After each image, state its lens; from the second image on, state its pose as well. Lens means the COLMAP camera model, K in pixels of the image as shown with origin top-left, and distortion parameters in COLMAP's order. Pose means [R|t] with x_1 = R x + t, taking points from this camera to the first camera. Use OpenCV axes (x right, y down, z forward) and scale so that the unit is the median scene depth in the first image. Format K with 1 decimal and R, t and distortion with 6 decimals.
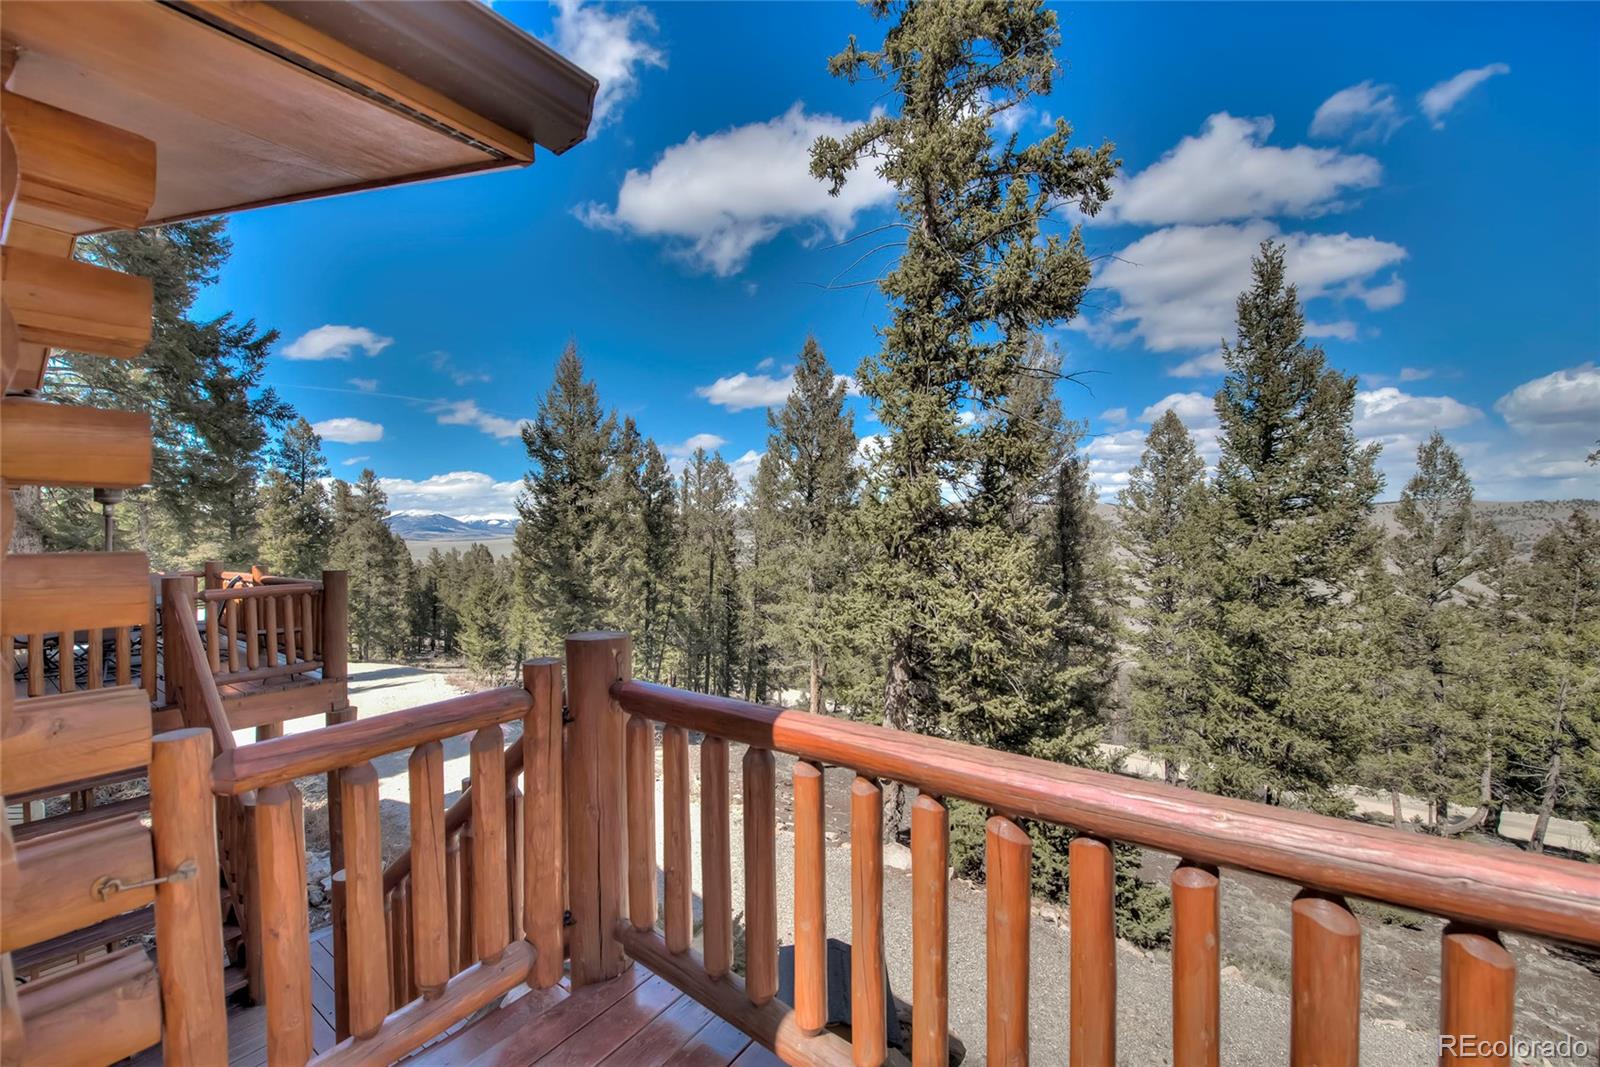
lens RADIAL K [[634.2, 0, 801.2], [0, 634.2, 531.6], [0, 0, 1]] dist [-0.013803, -0.003434]
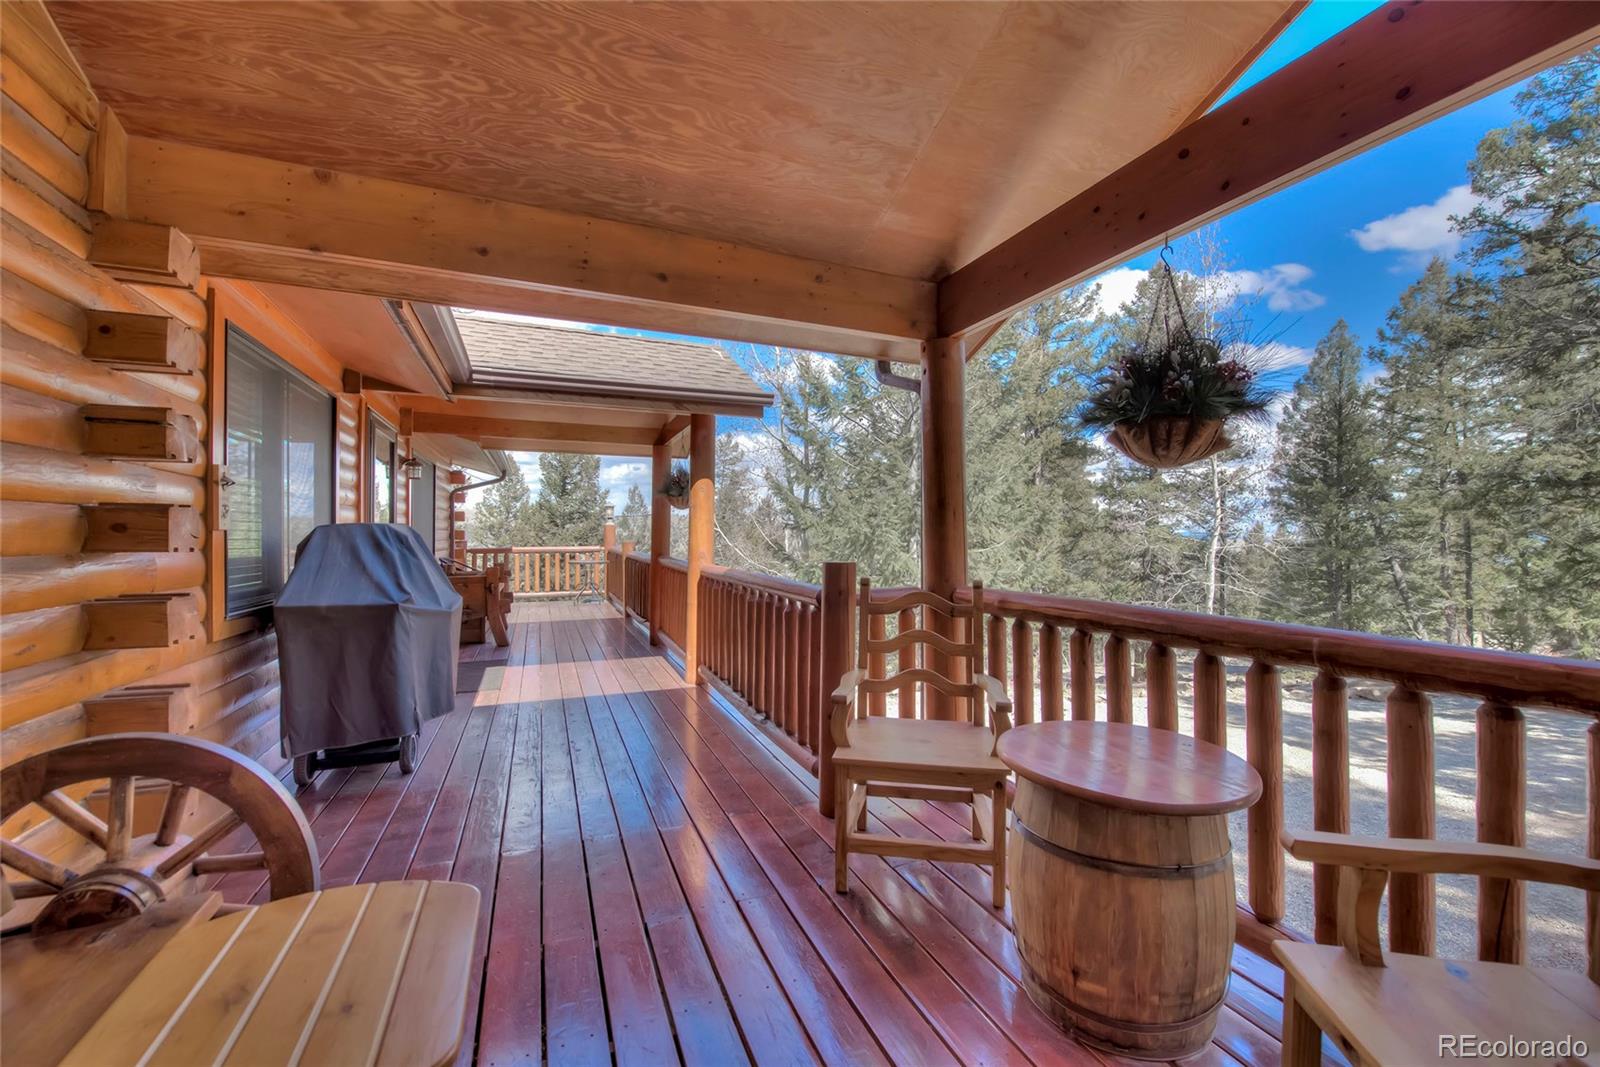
lens RADIAL K [[634.2, 0, 801.2], [0, 634.2, 531.6], [0, 0, 1]] dist [-0.013803, -0.003434]
pose [[0.523206, 0.014495, 0.852083, -0.534045], [-0.006264, 0.999894, -0.013164, 0.025196], [-0.852183, 0.001550, 0.523242, -0.644598]]
